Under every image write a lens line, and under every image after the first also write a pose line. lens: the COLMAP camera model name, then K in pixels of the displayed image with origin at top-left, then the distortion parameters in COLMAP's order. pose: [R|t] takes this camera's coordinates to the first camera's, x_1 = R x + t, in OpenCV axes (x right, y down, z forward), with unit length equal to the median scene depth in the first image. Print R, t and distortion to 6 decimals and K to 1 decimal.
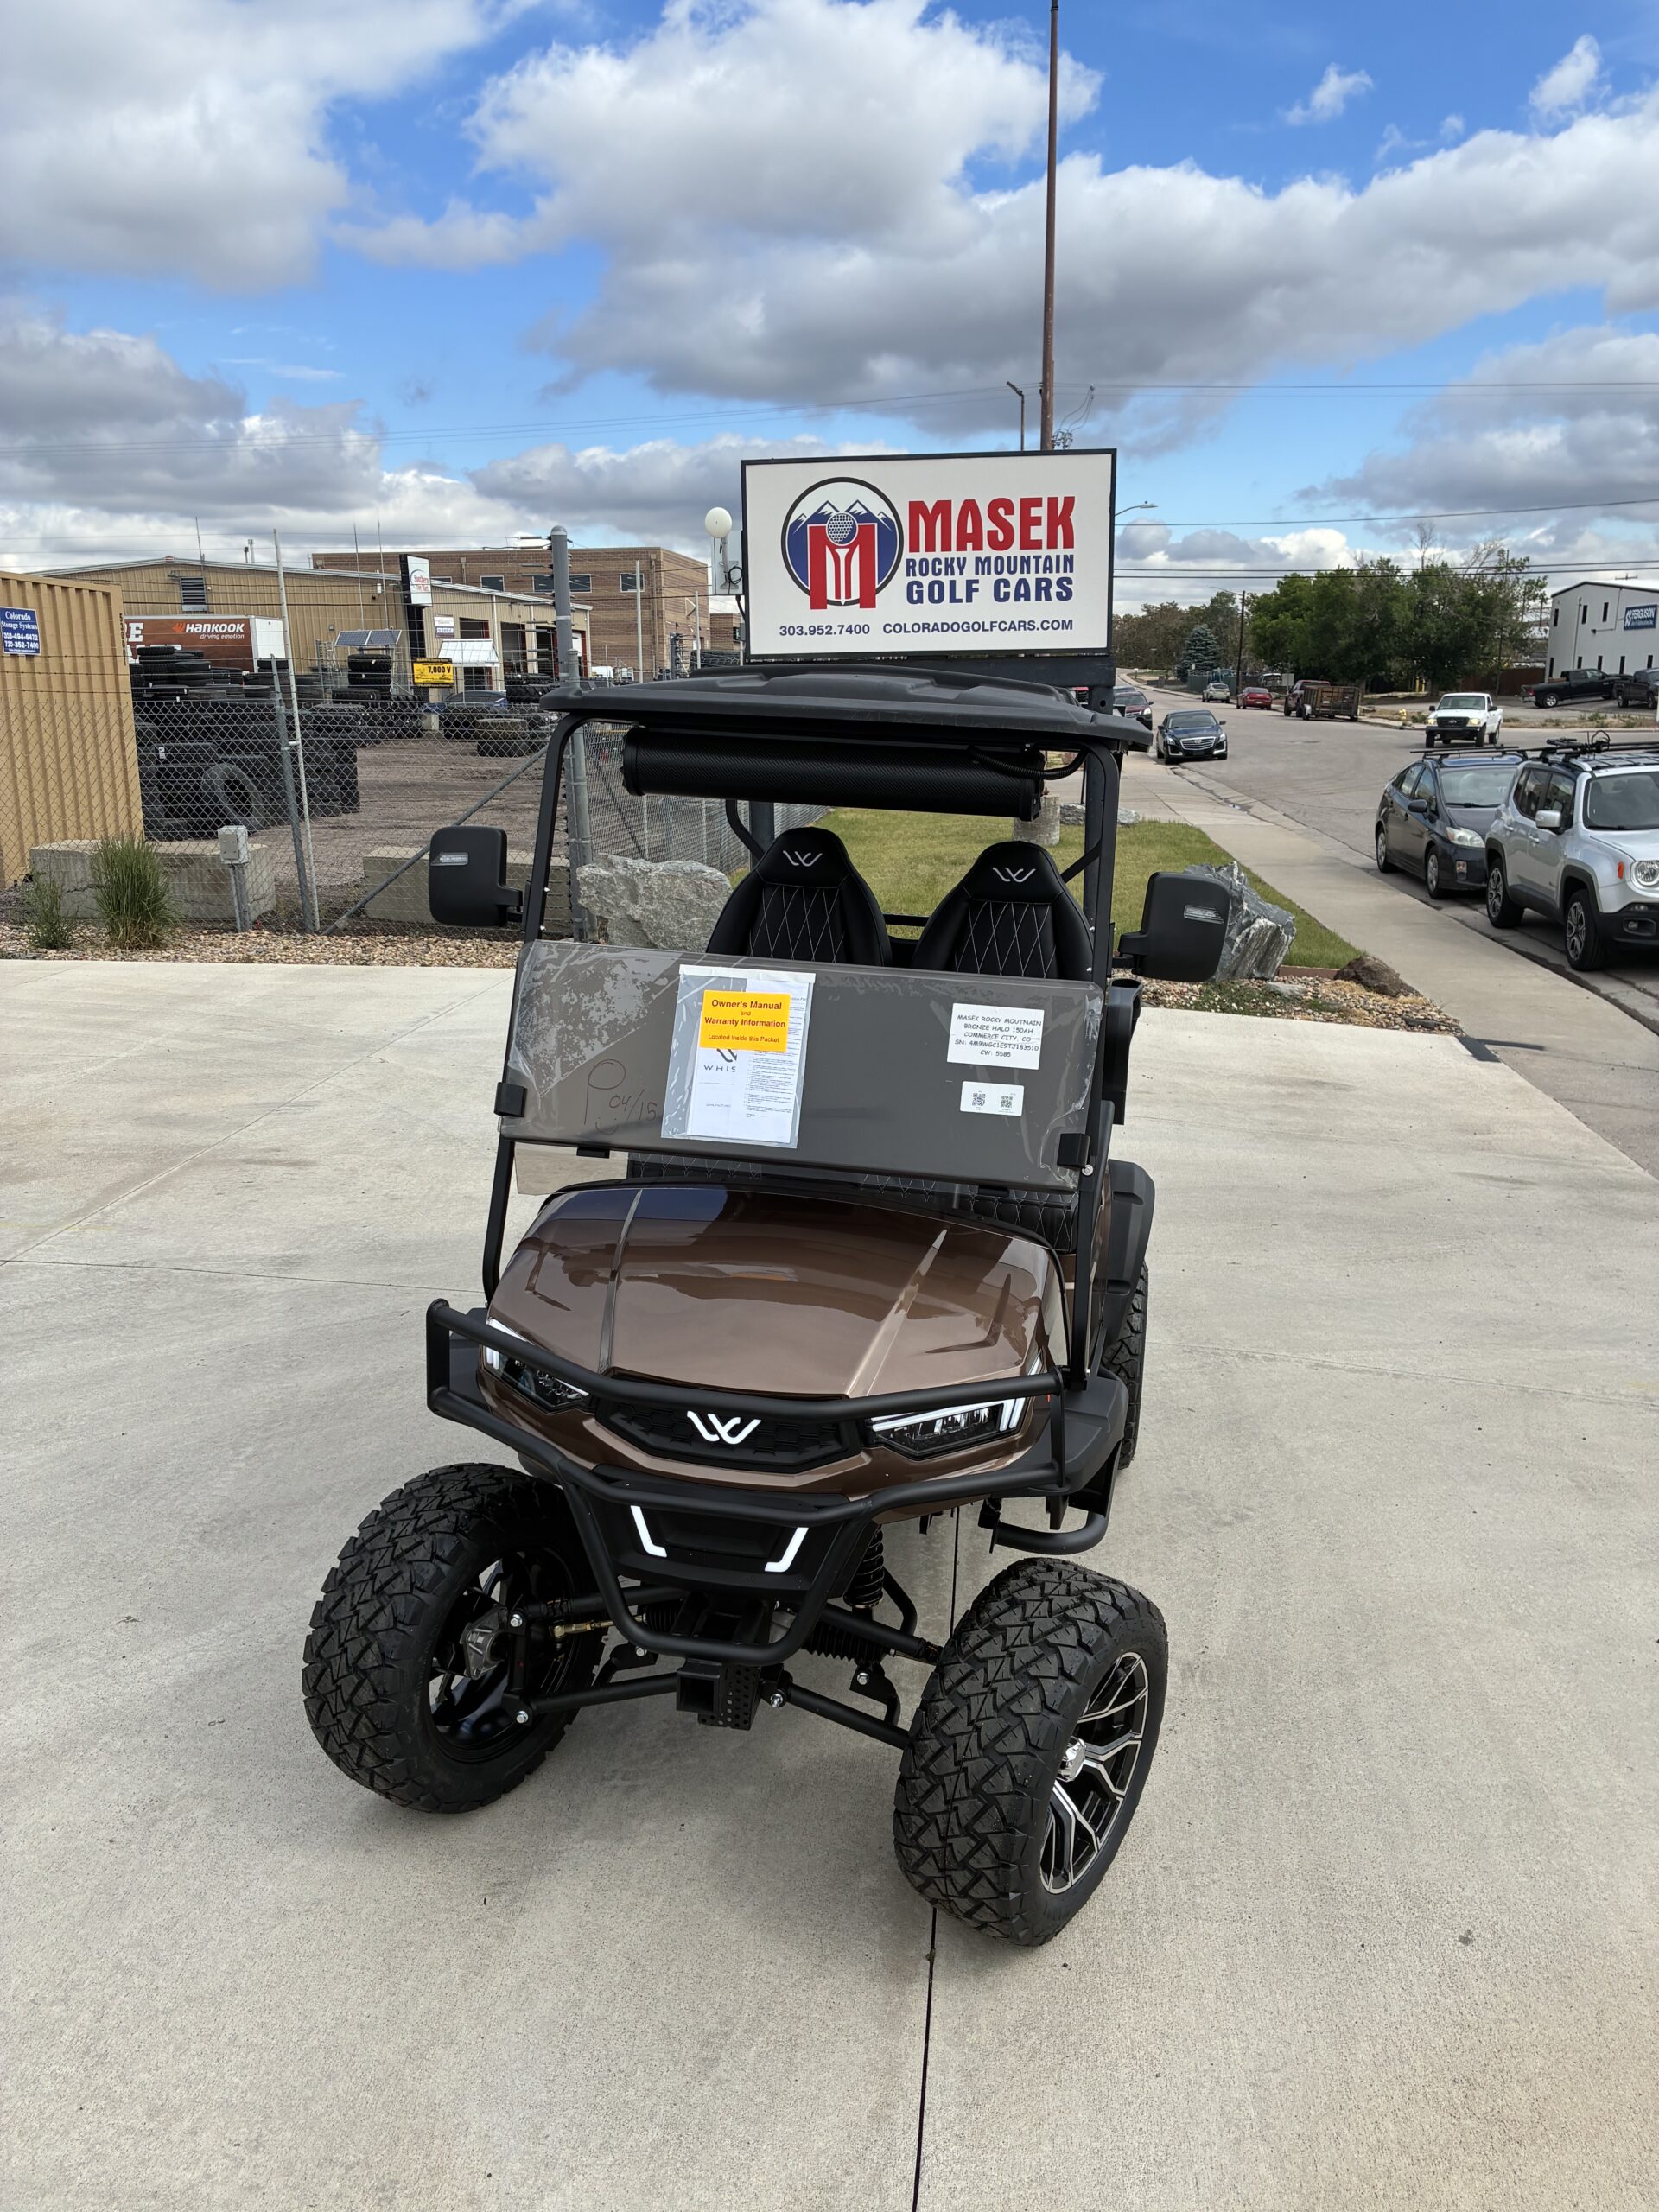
lens RADIAL K [[1681.0, 0, 831.1], [0, 1681.0, 1117.4], [0, 0, 1]] dist [0.049948, -0.056743]
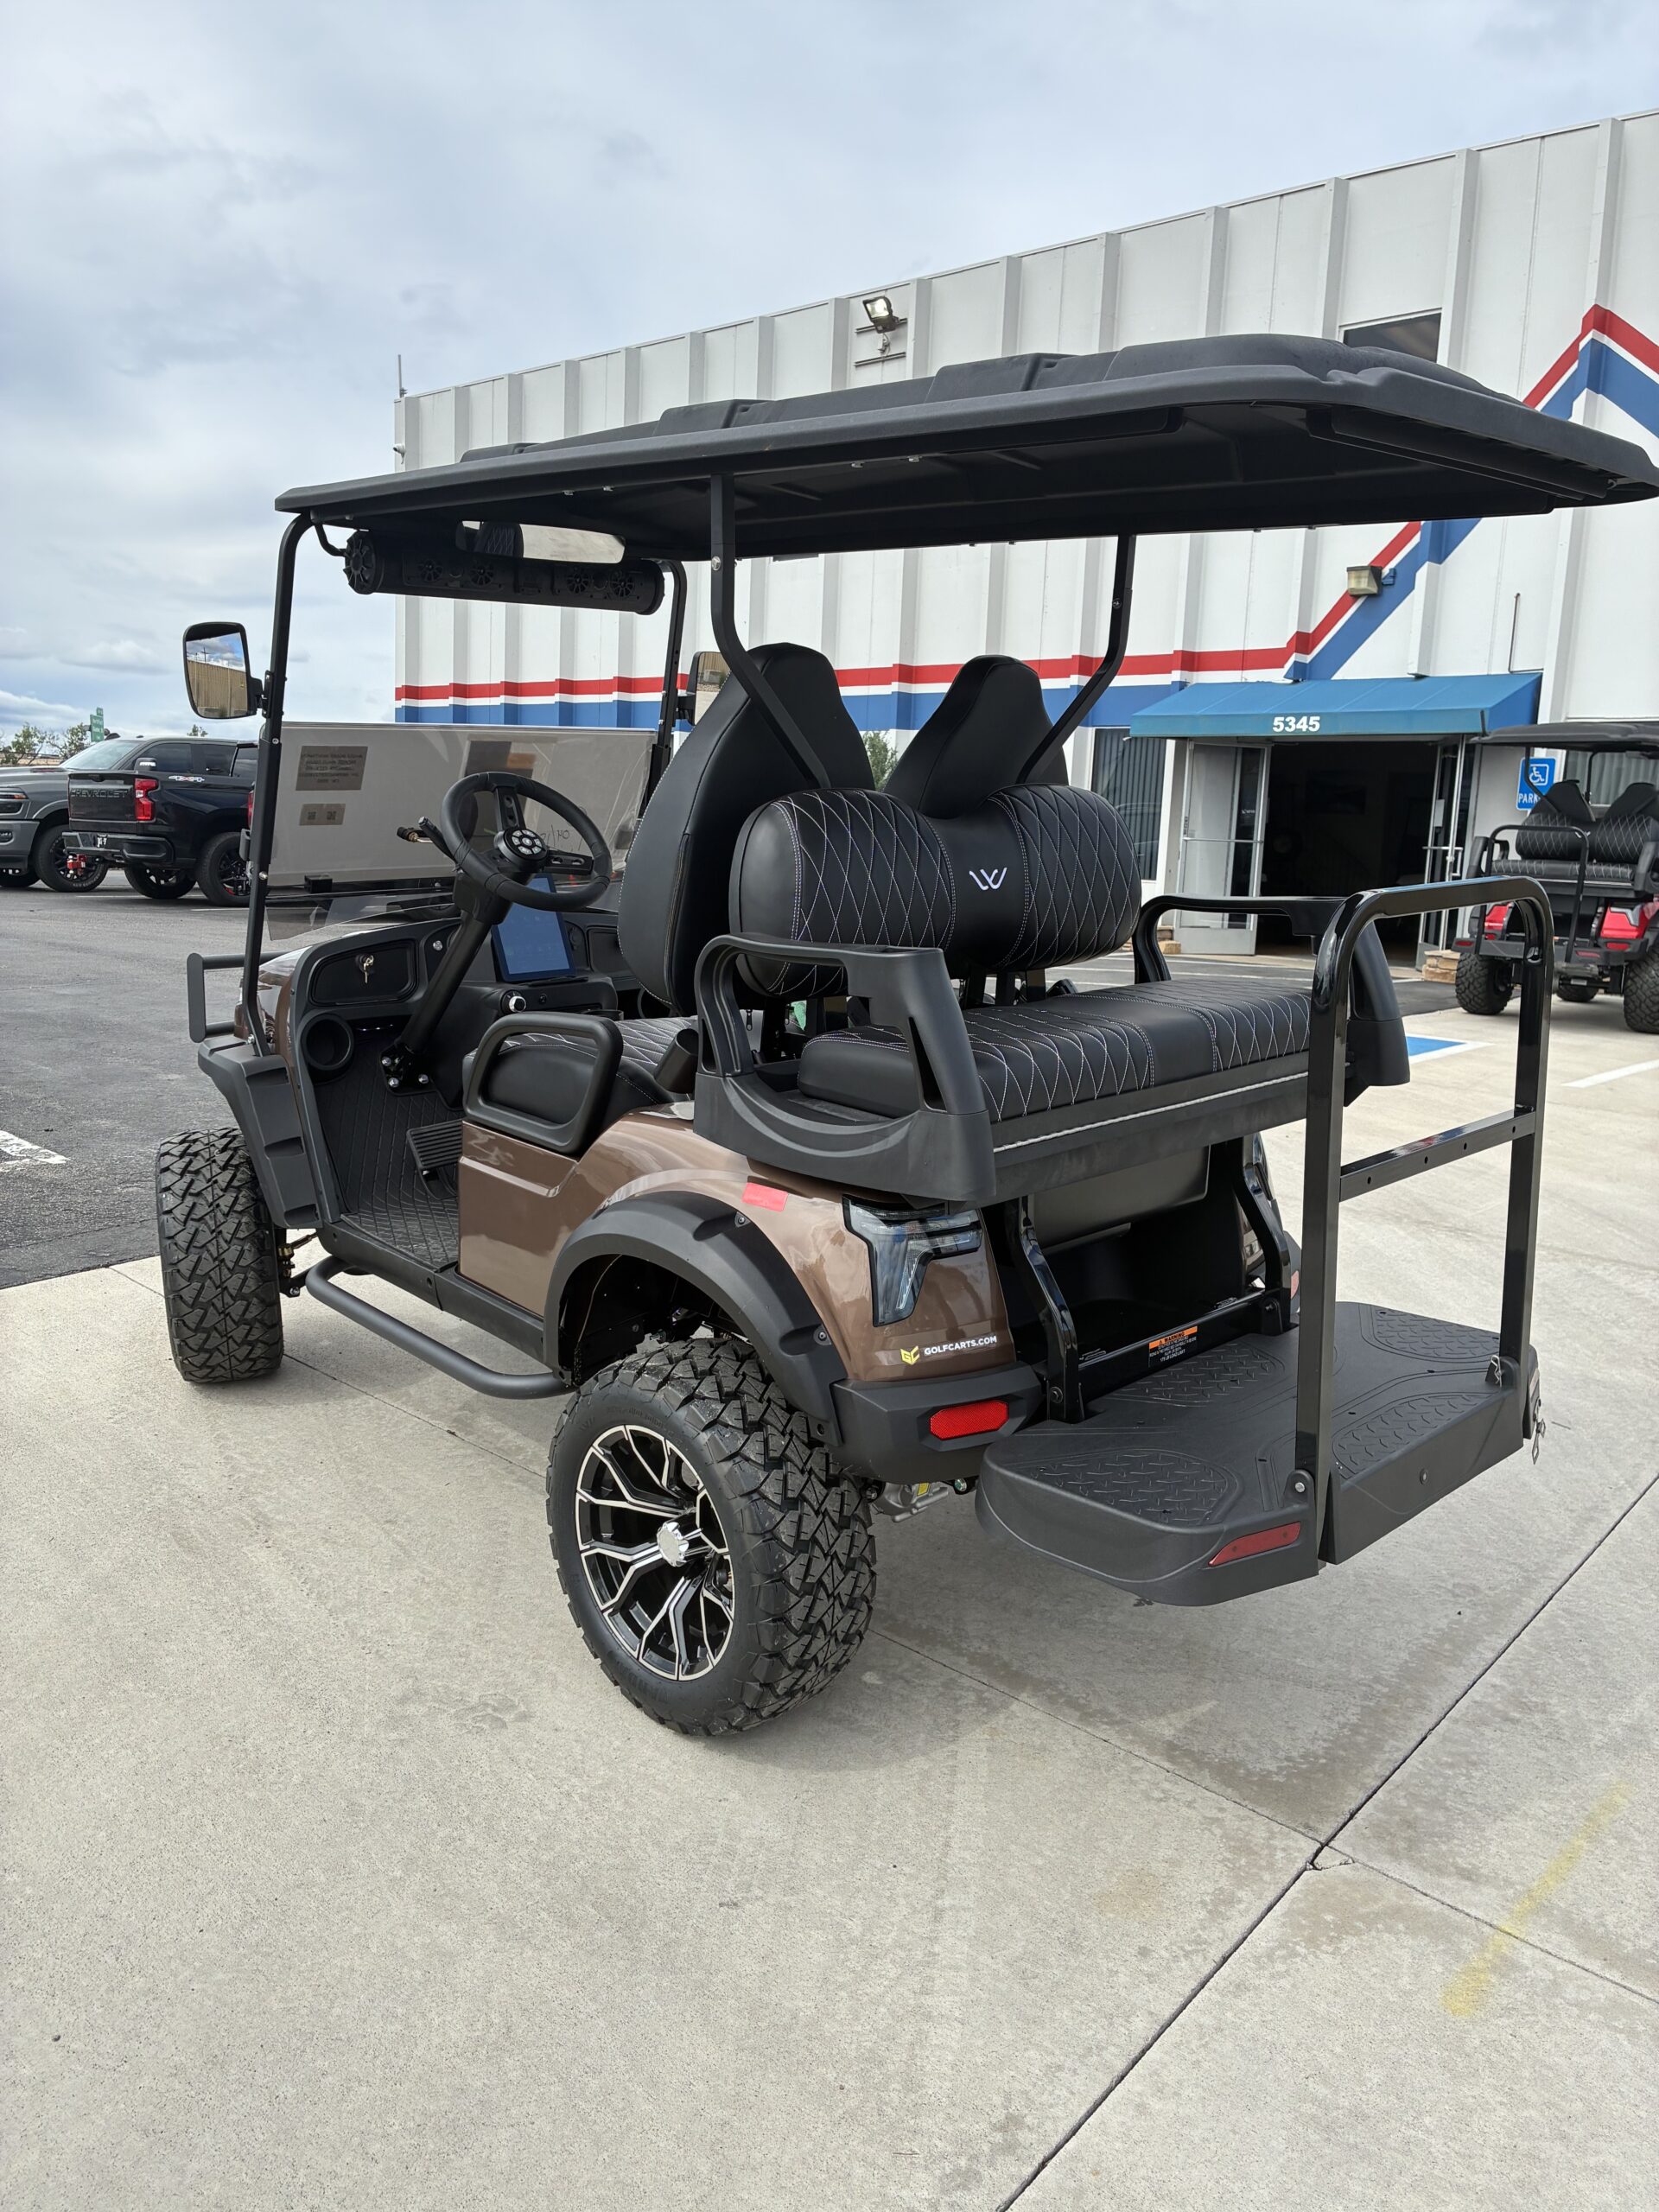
lens RADIAL K [[1681.0, 0, 818.8], [0, 1681.0, 1088.0], [0, 0, 1]] dist [0.049948, -0.056743]
pose [[-0.586774, 0.105296, -0.802876, 0.239423], [-0.239845, 0.924417, 0.296525, -0.074516], [0.773415, 0.366559, -0.517169, 0.520952]]
